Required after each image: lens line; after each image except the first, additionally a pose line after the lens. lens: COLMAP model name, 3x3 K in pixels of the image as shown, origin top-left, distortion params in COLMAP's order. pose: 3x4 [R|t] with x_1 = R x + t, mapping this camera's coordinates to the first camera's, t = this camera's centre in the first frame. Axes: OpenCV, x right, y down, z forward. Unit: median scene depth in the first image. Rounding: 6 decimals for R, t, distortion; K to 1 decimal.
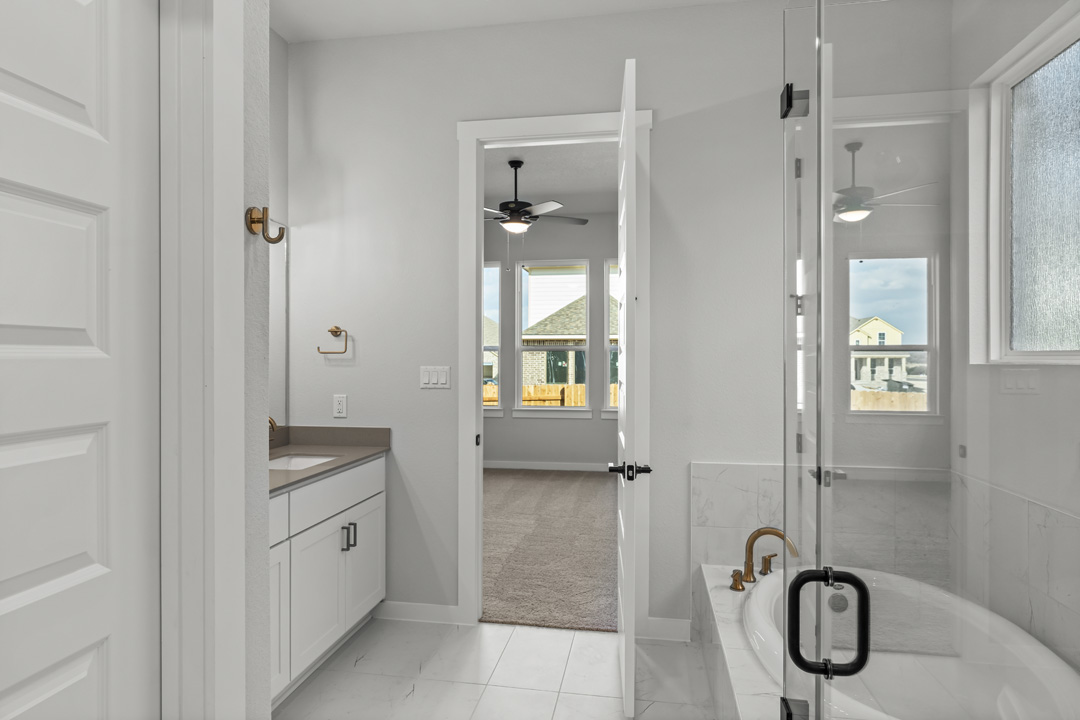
lens RADIAL K [[645.5, 0, 538.5], [0, 645.5, 356.1], [0, 0, 1]] dist [-0.001297, 0.000002]
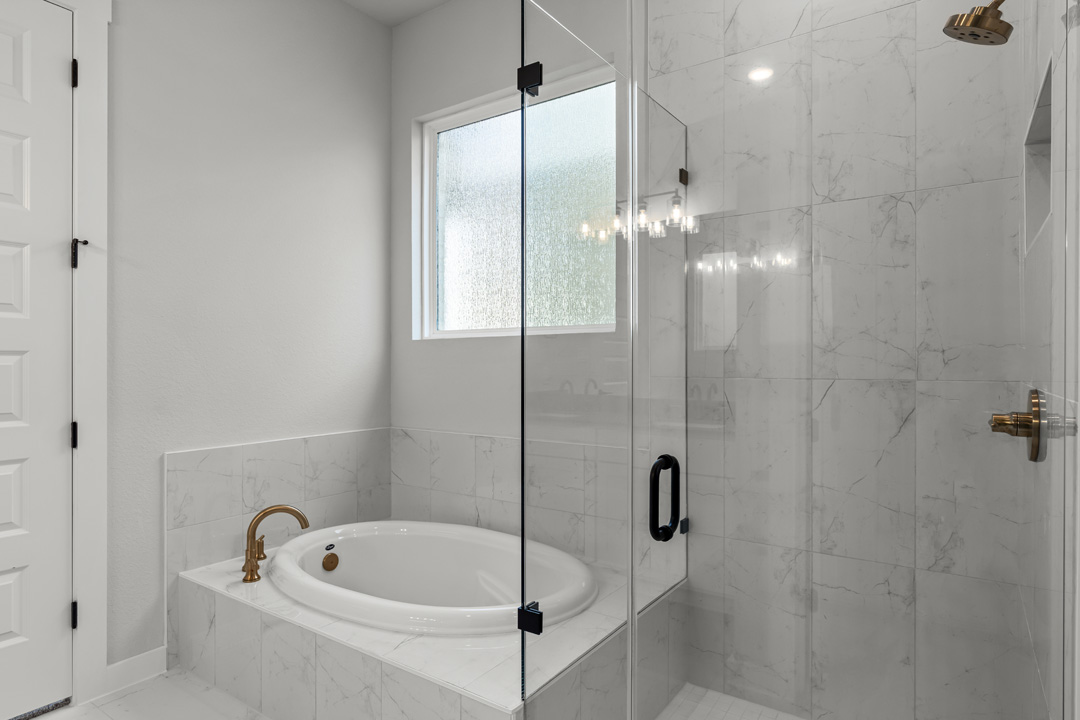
lens RADIAL K [[598.6, 0, 540.9], [0, 598.6, 362.8], [0, 0, 1]] dist [0.005566, -0.000386]
pose [[0.423233, -0.005988, 0.906001, -0.283270], [0.000702, 0.999980, 0.006281, 0.048669], [-0.906021, -0.002023, 0.423229, 0.269453]]
